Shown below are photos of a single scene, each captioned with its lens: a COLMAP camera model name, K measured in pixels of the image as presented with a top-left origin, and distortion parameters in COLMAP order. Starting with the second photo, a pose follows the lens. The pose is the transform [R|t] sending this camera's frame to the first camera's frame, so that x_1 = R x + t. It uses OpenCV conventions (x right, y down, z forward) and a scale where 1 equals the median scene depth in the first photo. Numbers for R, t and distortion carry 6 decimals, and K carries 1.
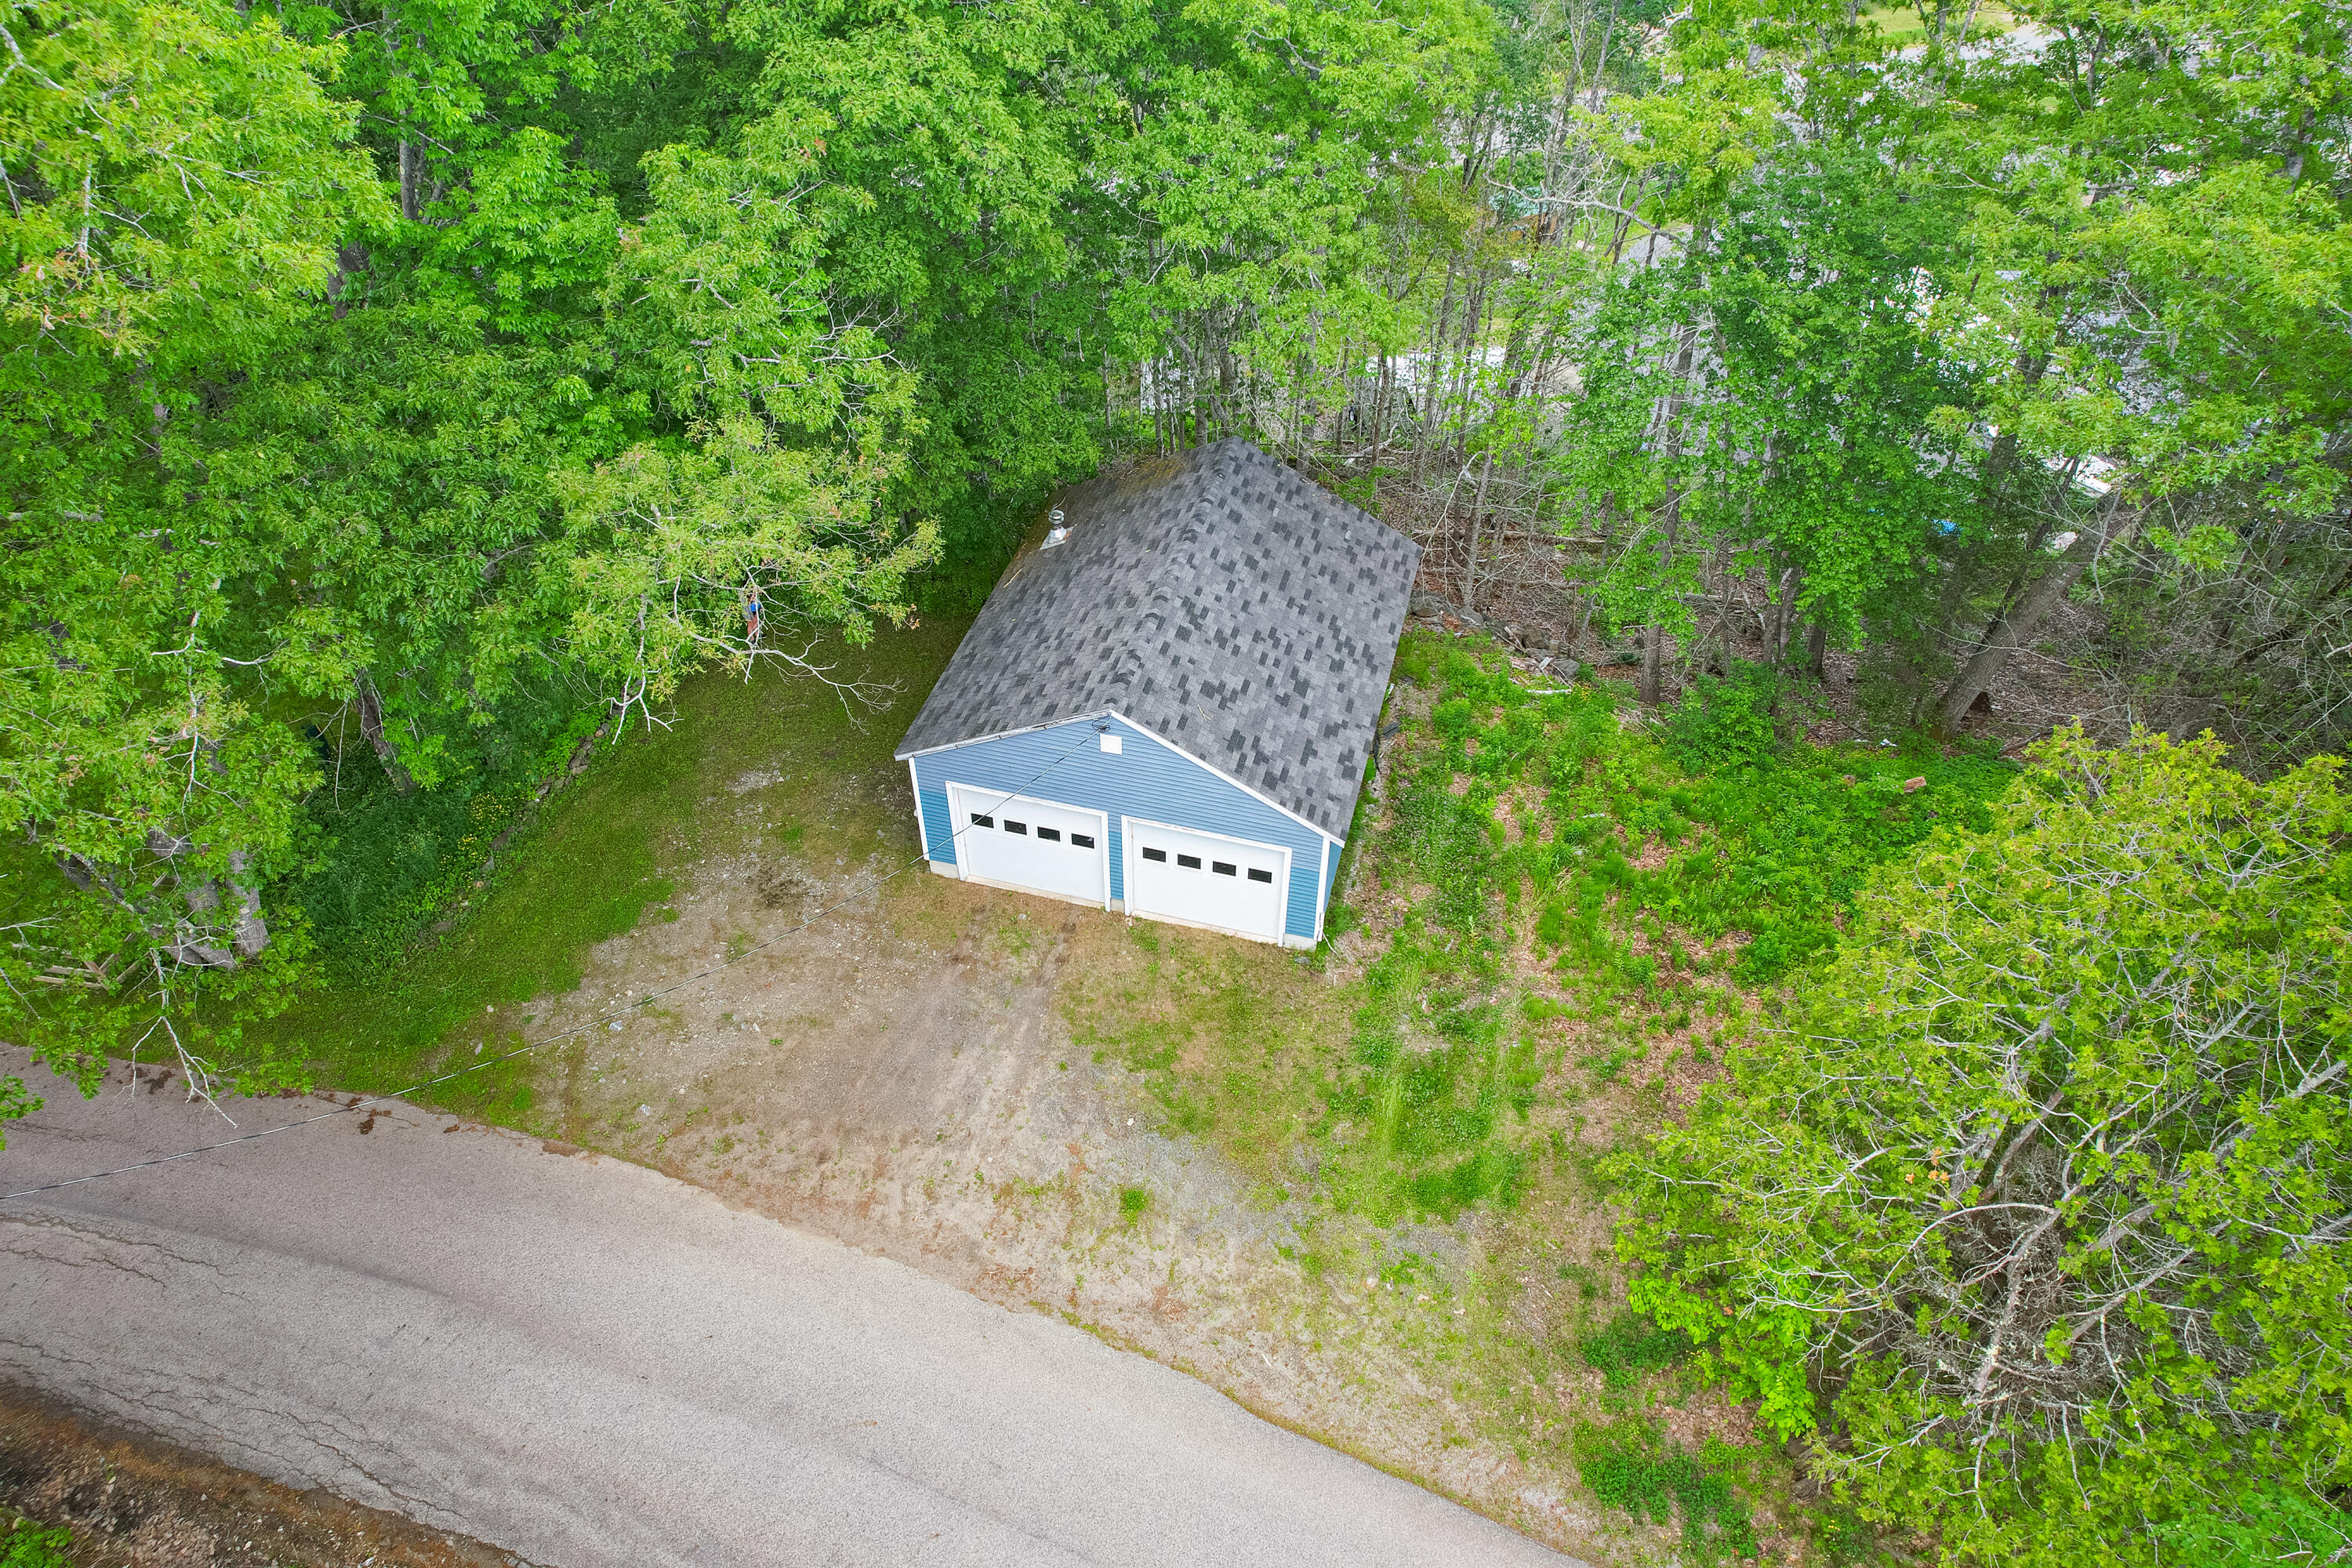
lens RADIAL K [[1505.4, 0, 1180.6], [0, 1505.4, 769.4], [0, 0, 1]] dist [-0.066121, 0.054734]
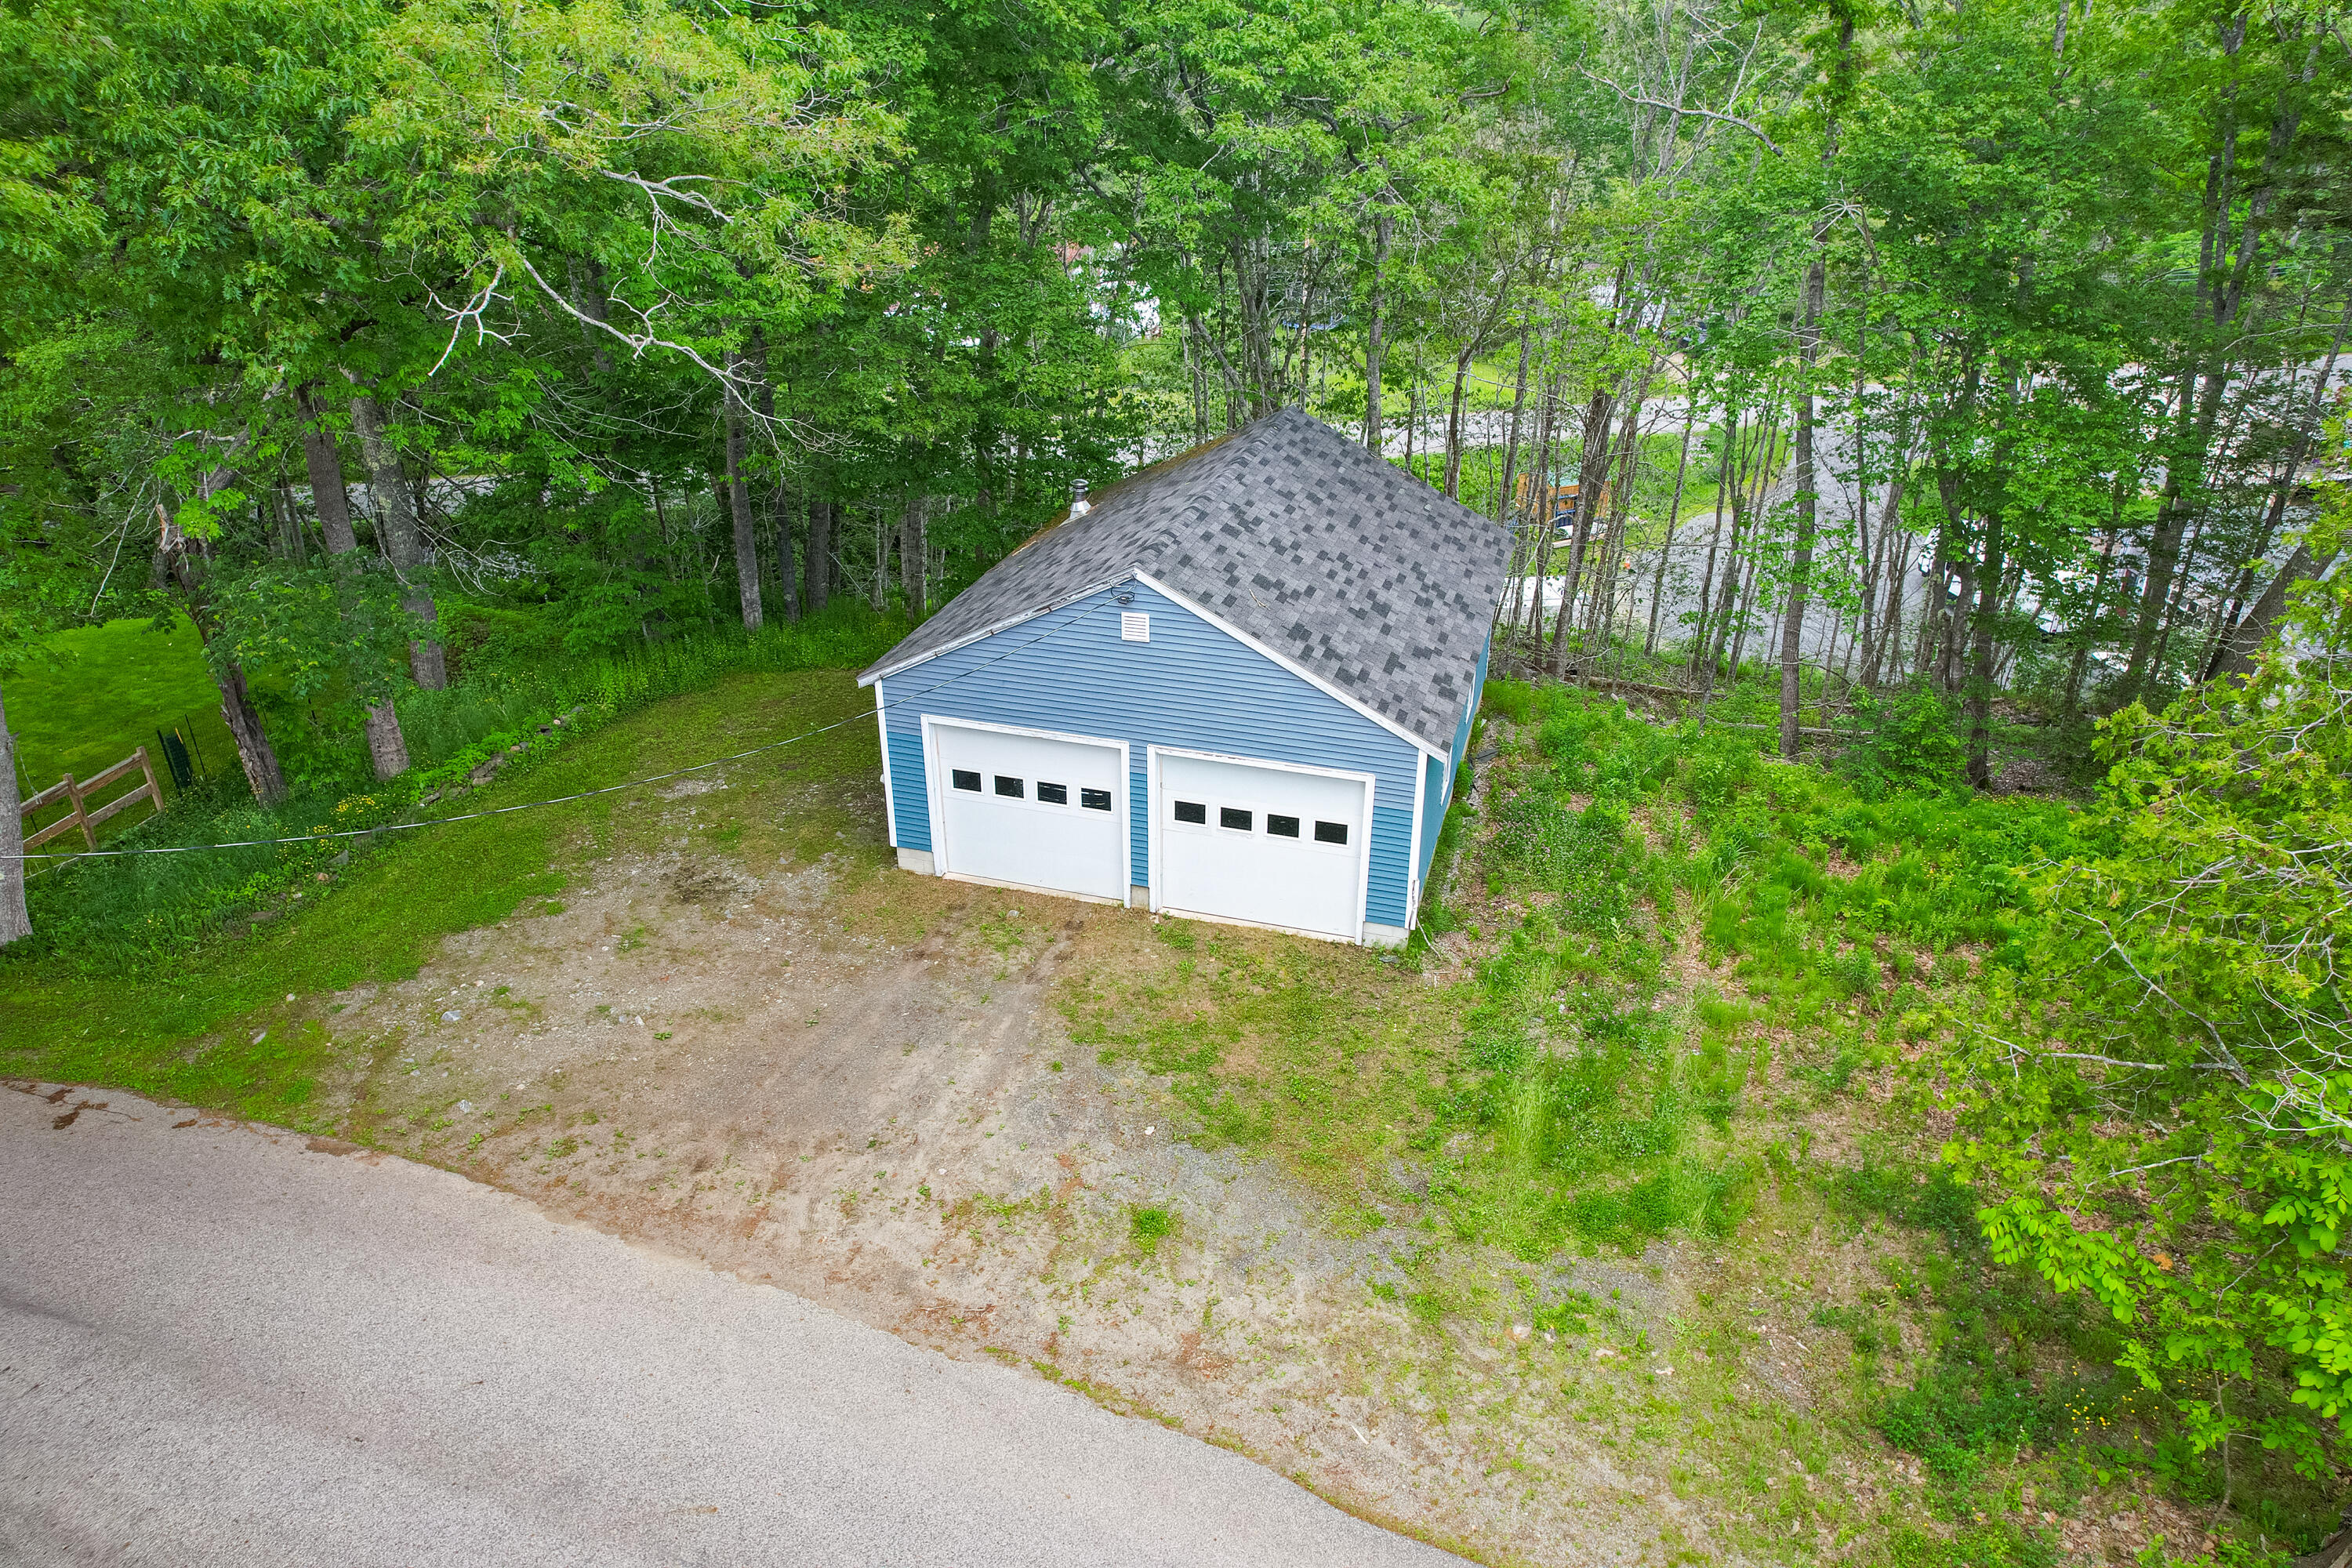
lens RADIAL K [[1505.4, 0, 1177.6], [0, 1505.4, 774.0], [0, 0, 1]] dist [-0.066121, 0.054734]
pose [[0.999512, 0.009067, -0.029905, -0.001435], [-0.016916, 0.961639, -0.273797, 0.257412], [0.026275, 0.274169, 0.961322, 0.282714]]
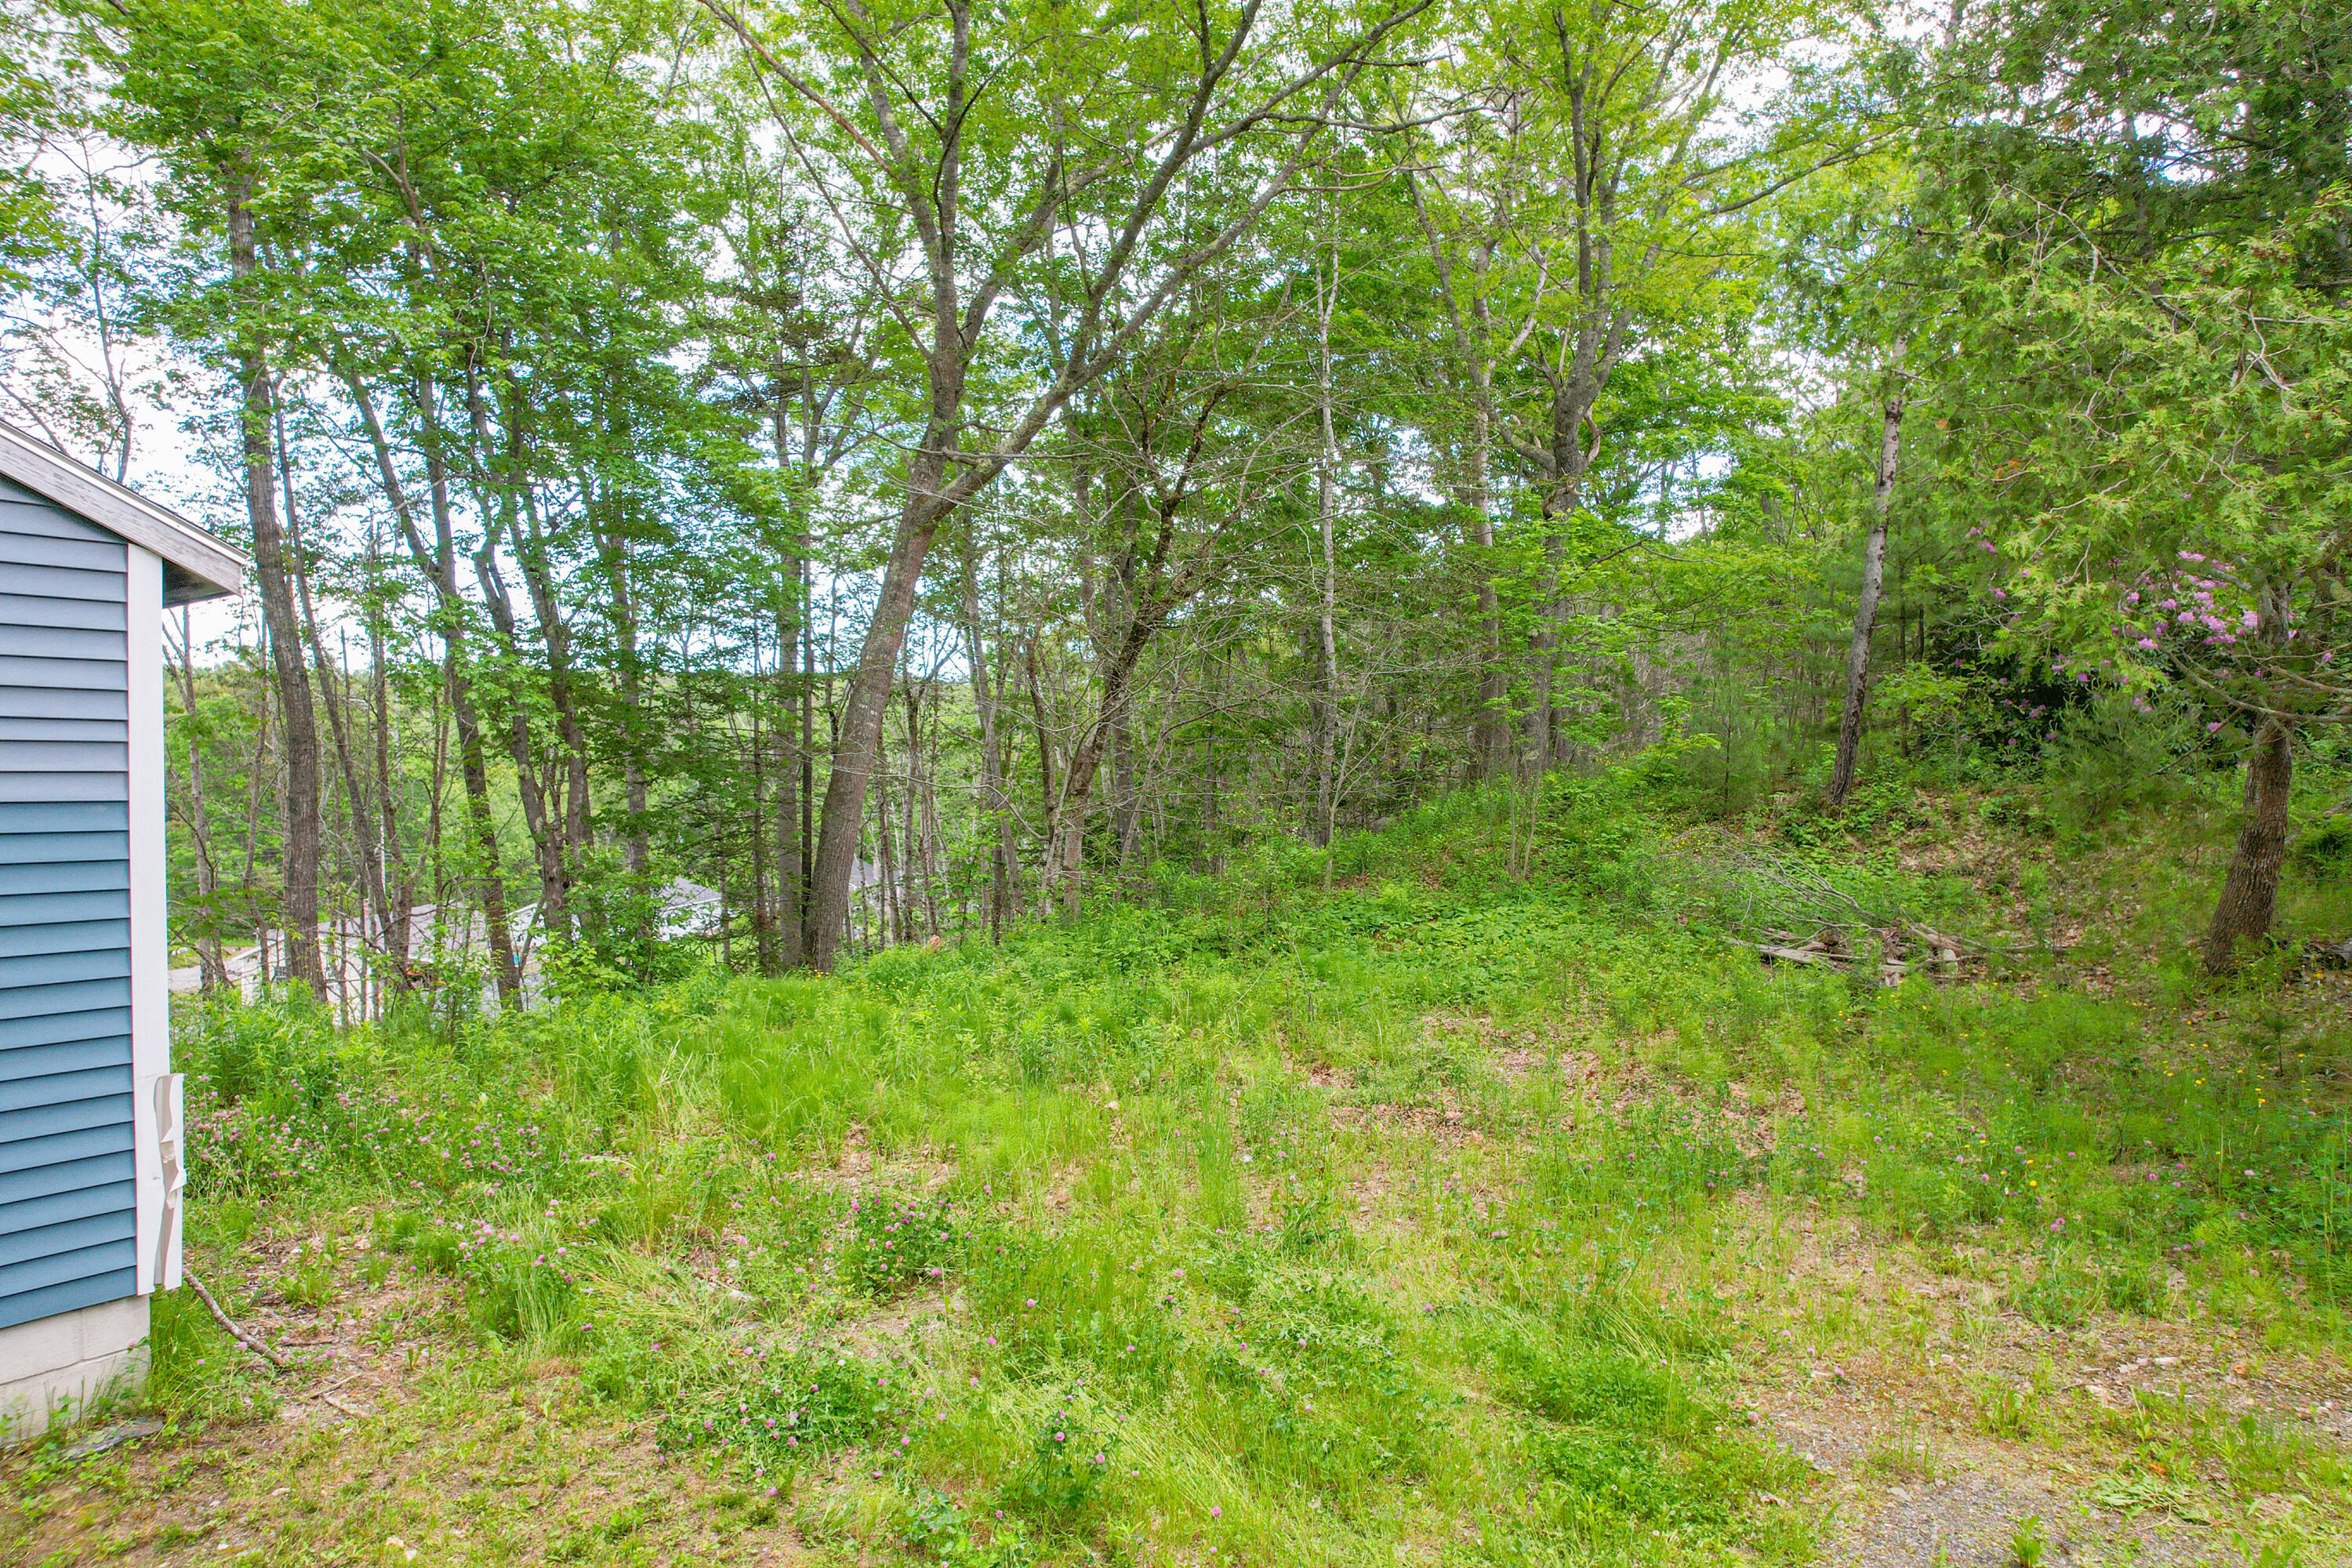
lens RADIAL K [[1505.4, 0, 1171.0], [0, 1505.4, 792.1], [0, 0, 1]] dist [-0.066121, 0.054734]
pose [[0.389505, -0.025127, 0.920682, -0.036076], [0.630772, 0.735681, -0.246777, 0.208454], [-0.671128, 0.676861, 0.302401, 0.850326]]
